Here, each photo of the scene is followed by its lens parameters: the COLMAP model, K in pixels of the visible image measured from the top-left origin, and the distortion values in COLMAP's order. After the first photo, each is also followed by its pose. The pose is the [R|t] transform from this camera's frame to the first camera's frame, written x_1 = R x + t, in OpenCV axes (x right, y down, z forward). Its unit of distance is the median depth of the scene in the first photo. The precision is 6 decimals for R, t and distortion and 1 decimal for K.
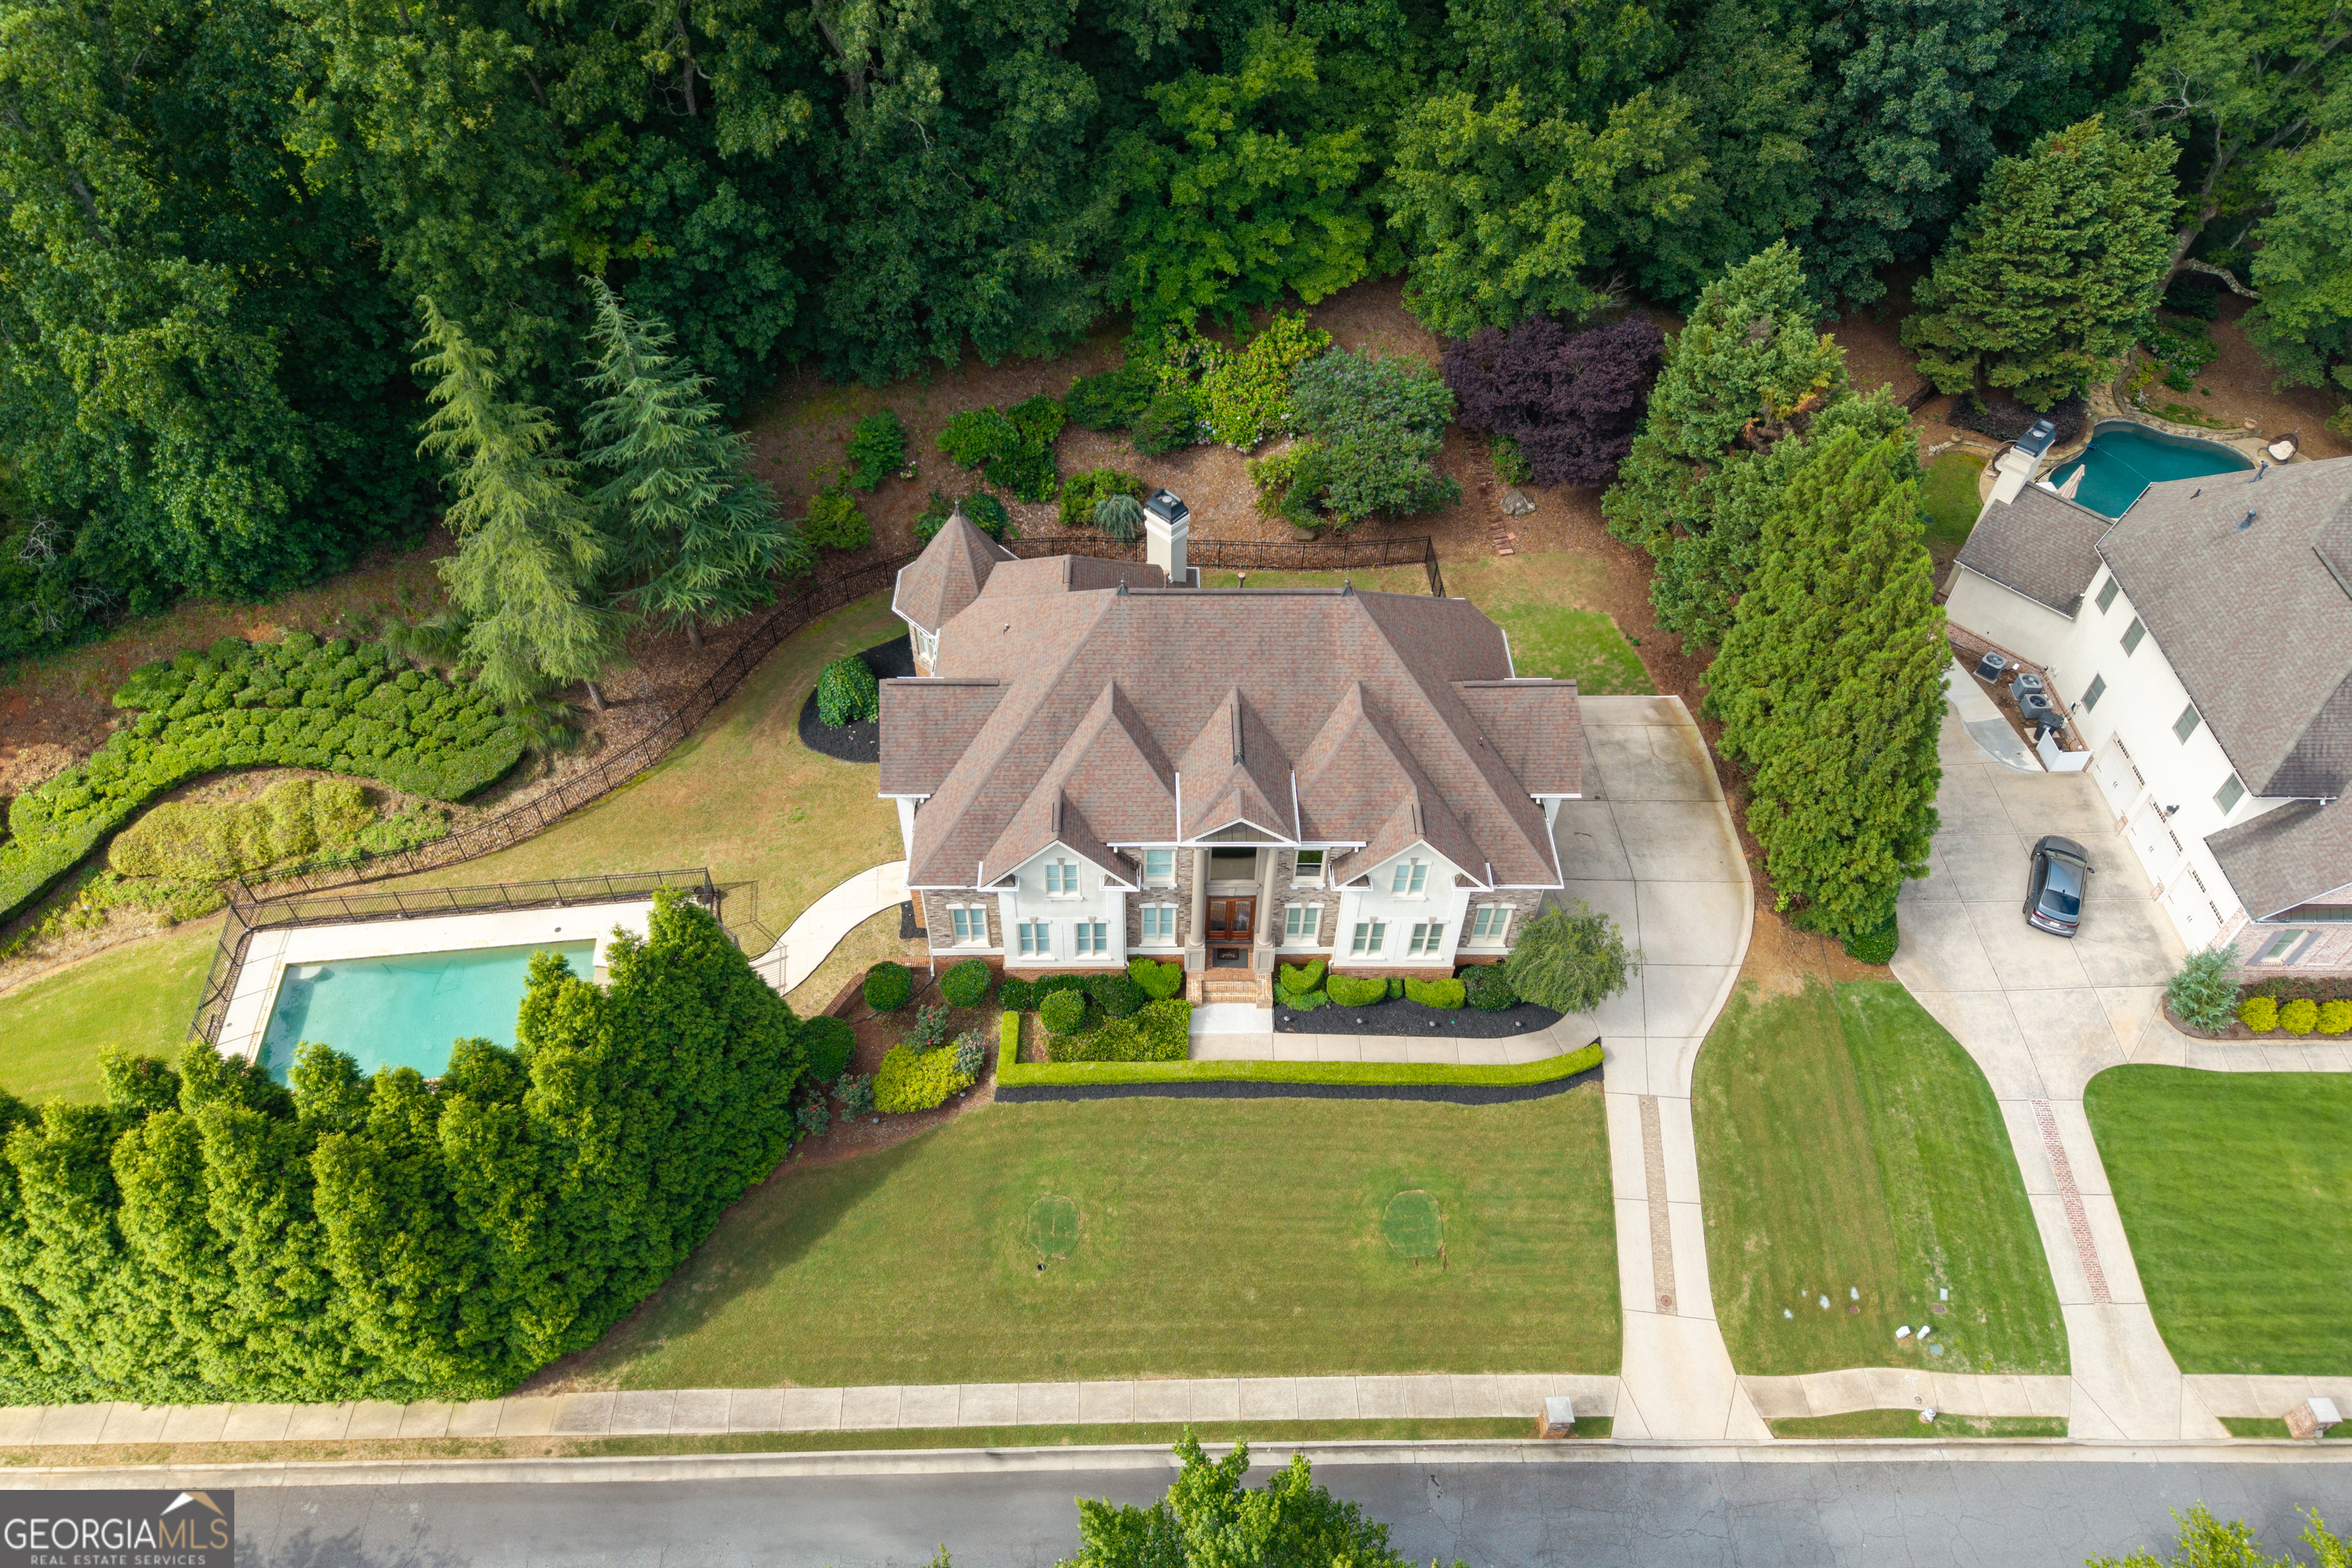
lens RADIAL K [[1610.0, 0, 1162.2], [0, 1610.0, 739.8], [0, 0, 1]] dist [0.008163, -0.001166]
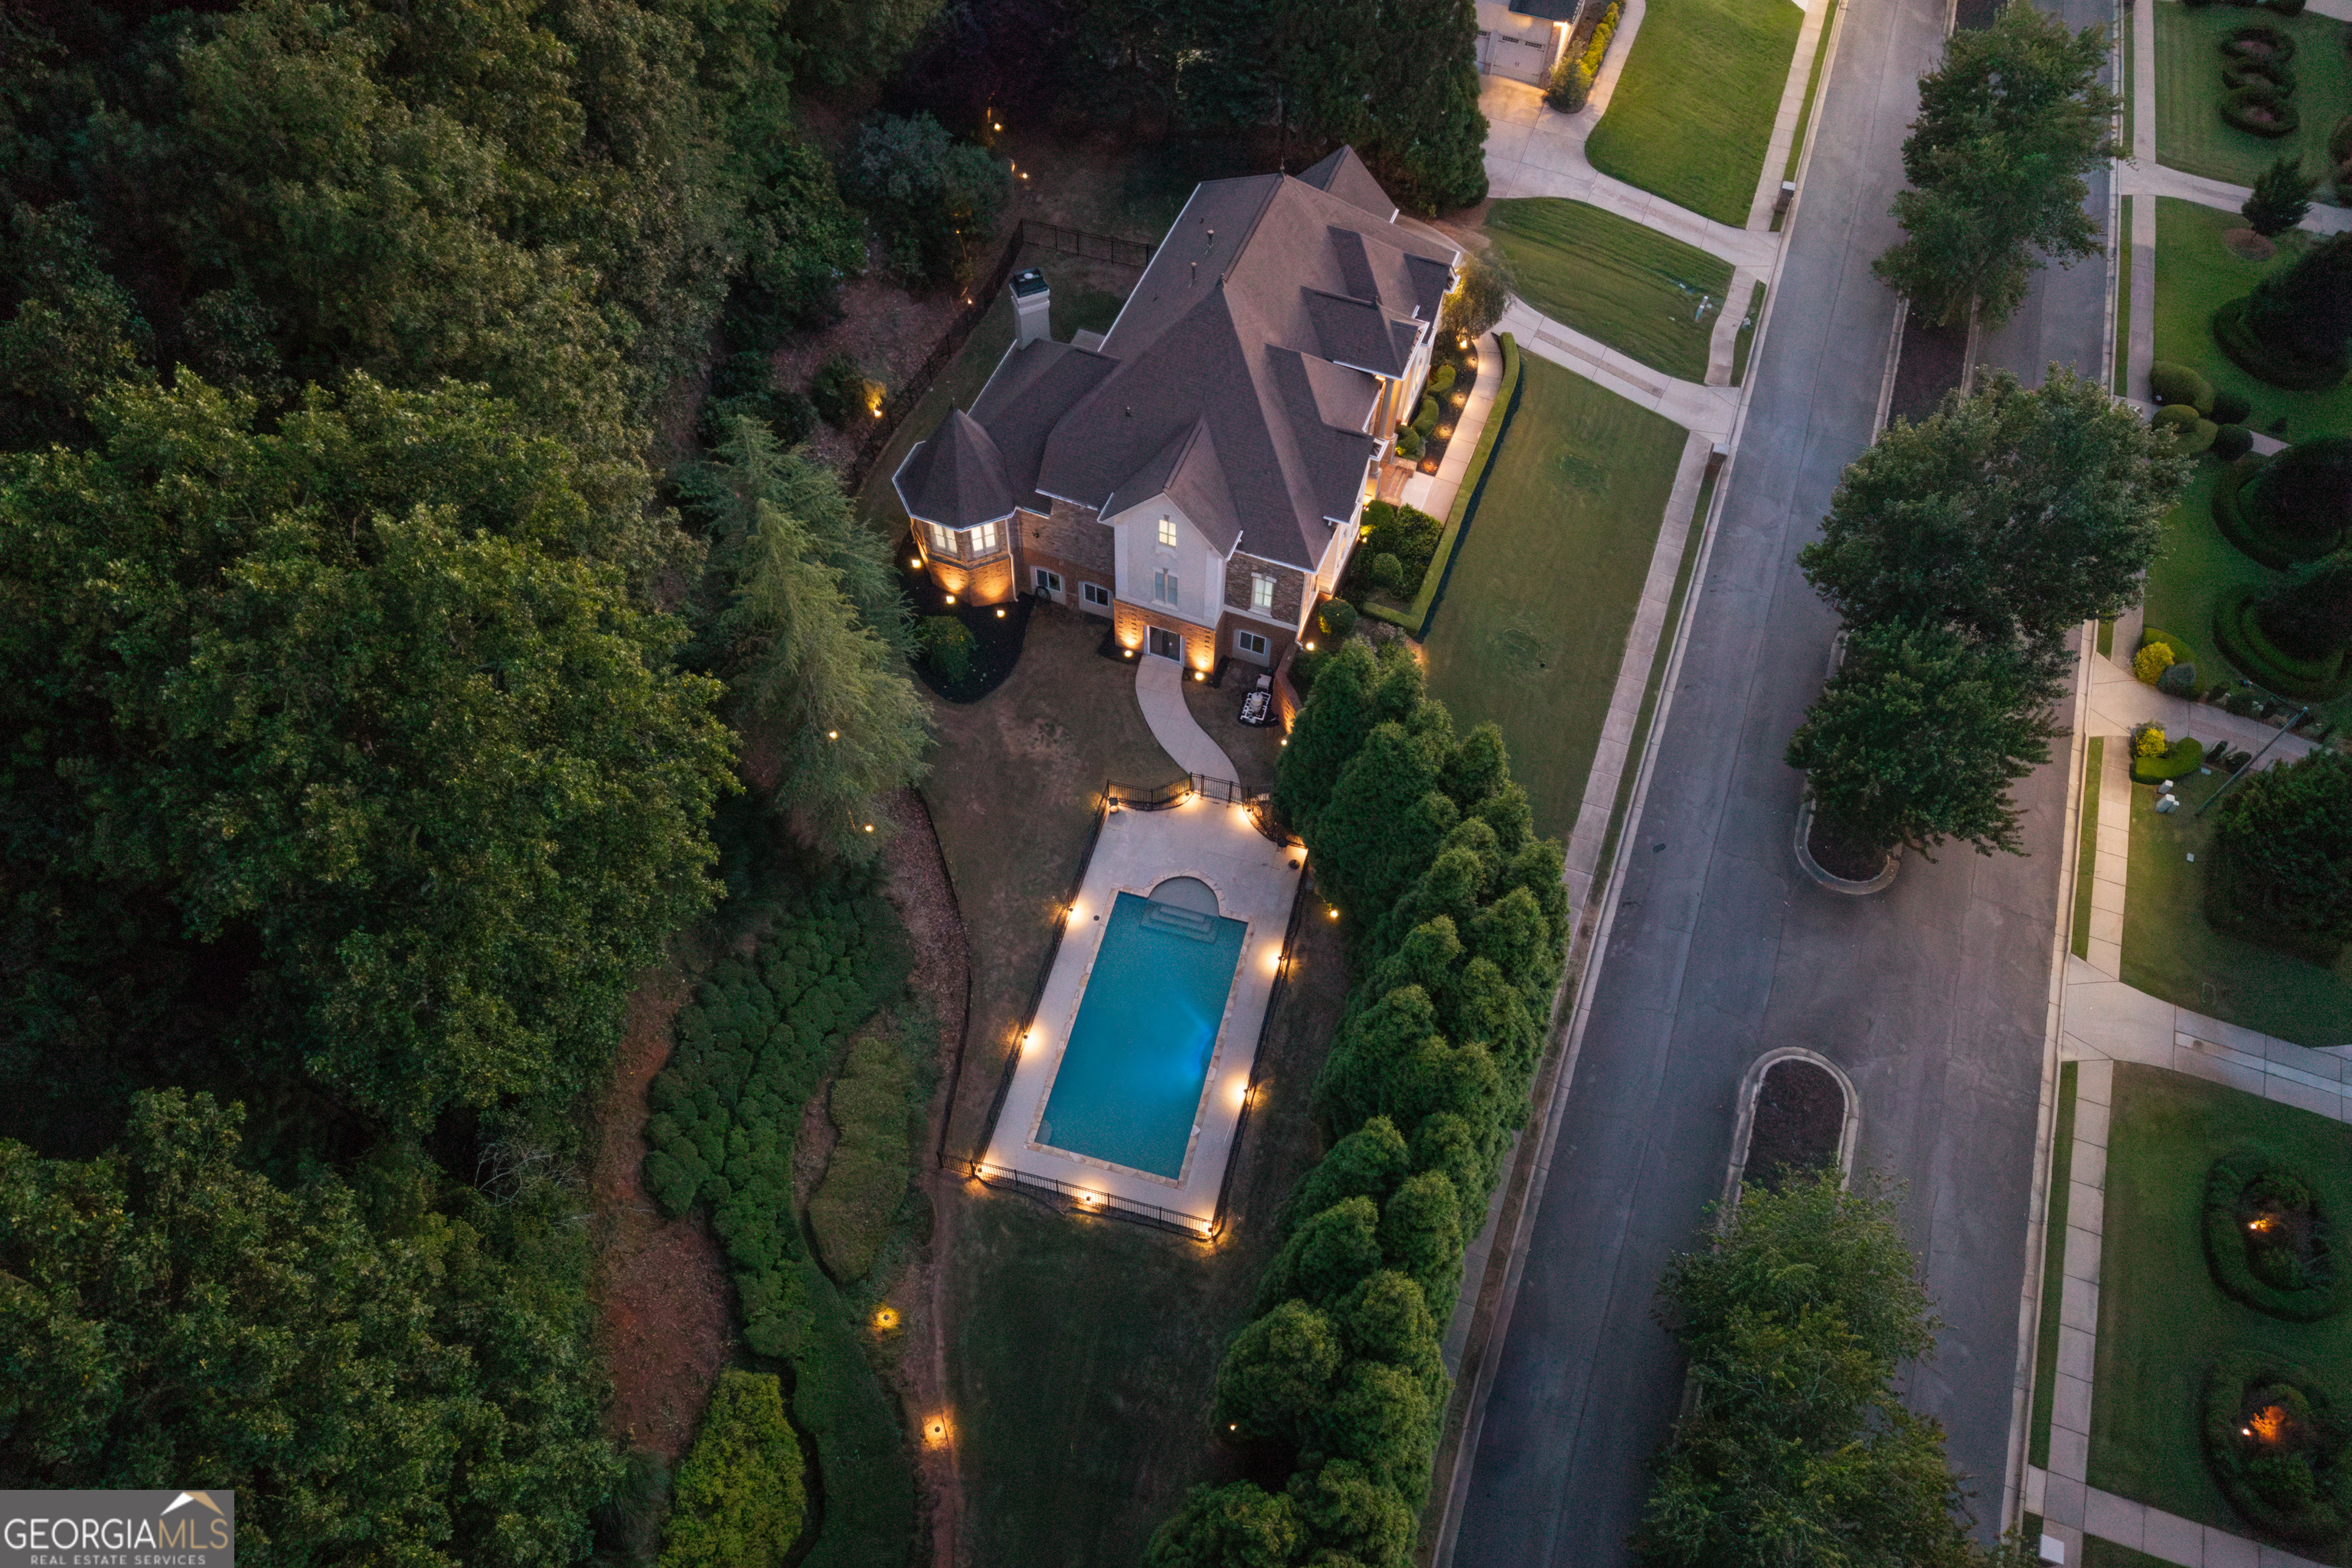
lens RADIAL K [[1586.2, 0, 1176.0], [0, 1586.2, 784.0], [0, 0, 1]] dist [0.010889, 0.000232]
pose [[0.371545, -0.778866, 0.505294, -0.915804], [0.673992, 0.600584, 0.430156, -0.398514], [-0.638506, 0.180742, 0.748093, 0.170392]]
